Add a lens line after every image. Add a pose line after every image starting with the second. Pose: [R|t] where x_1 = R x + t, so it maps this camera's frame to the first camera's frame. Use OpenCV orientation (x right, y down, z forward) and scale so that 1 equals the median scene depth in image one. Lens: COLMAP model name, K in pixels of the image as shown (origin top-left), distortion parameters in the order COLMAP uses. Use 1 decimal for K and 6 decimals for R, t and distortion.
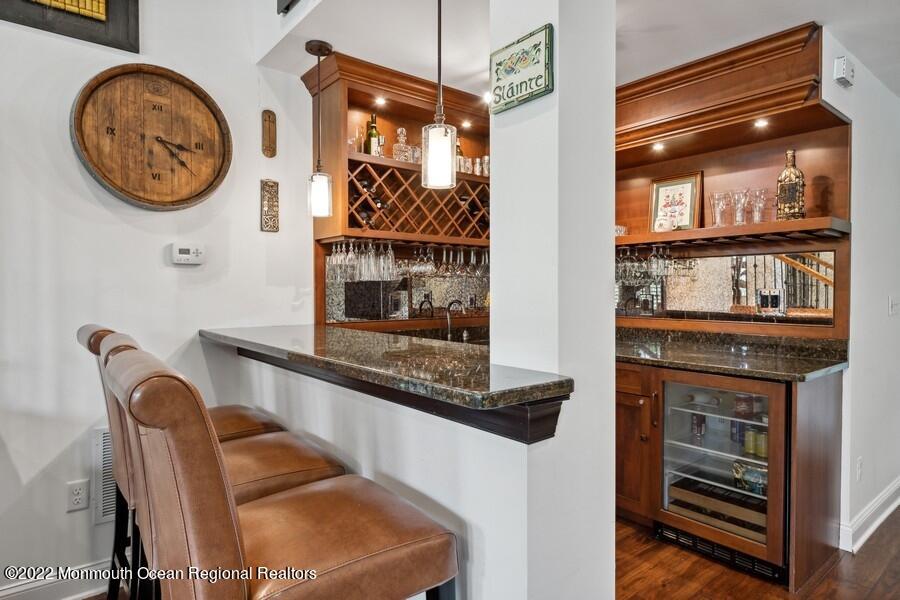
lens RADIAL K [[525.4, 0, 450.9], [0, 525.4, 299.8], [0, 0, 1]] dist [0.000805, -0.000417]
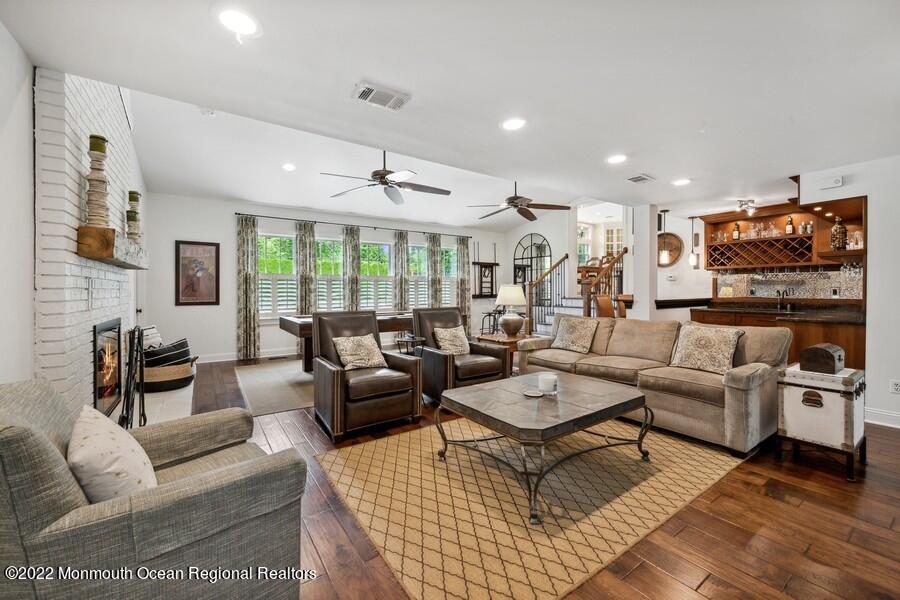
lens RADIAL K [[360.7, 0, 451.1], [0, 360.7, 292.9], [0, 0, 1]] dist [-0.000137, -0.000203]
pose [[-0.082880, 0.009846, -0.996511, 1.956338], [-0.017261, 0.999787, 0.011314, 0.019014], [0.996410, 0.018139, -0.082692, -0.333196]]
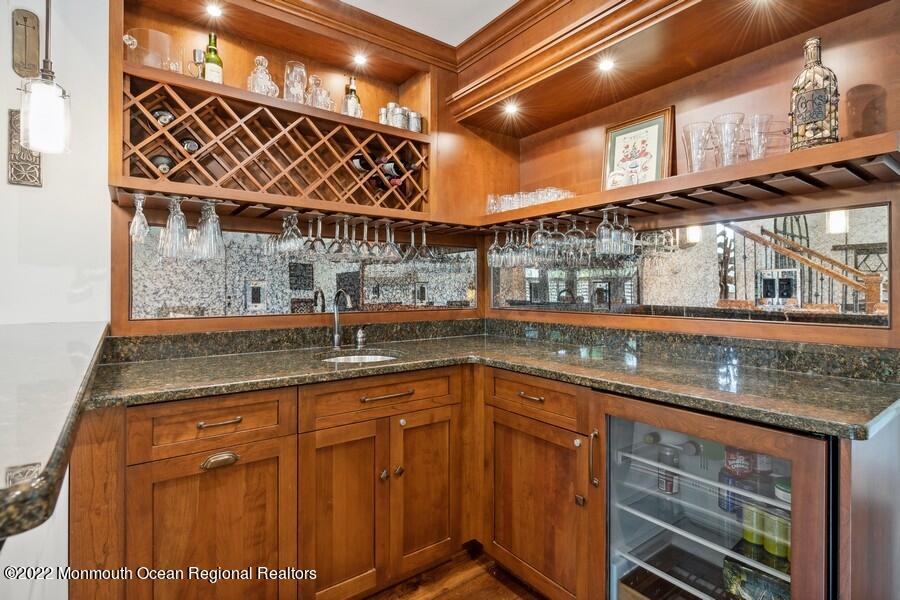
lens RADIAL K [[447.3, 0, 455.2], [0, 447.3, 288.1], [0, 0, 1]] dist [0.000840, -0.001541]
pose [[0.999072, 0.000248, -0.043074, 0.228248], [-0.001251, 0.999729, -0.023250, 0.016116], [0.043056, 0.023282, 0.998801, 0.423530]]
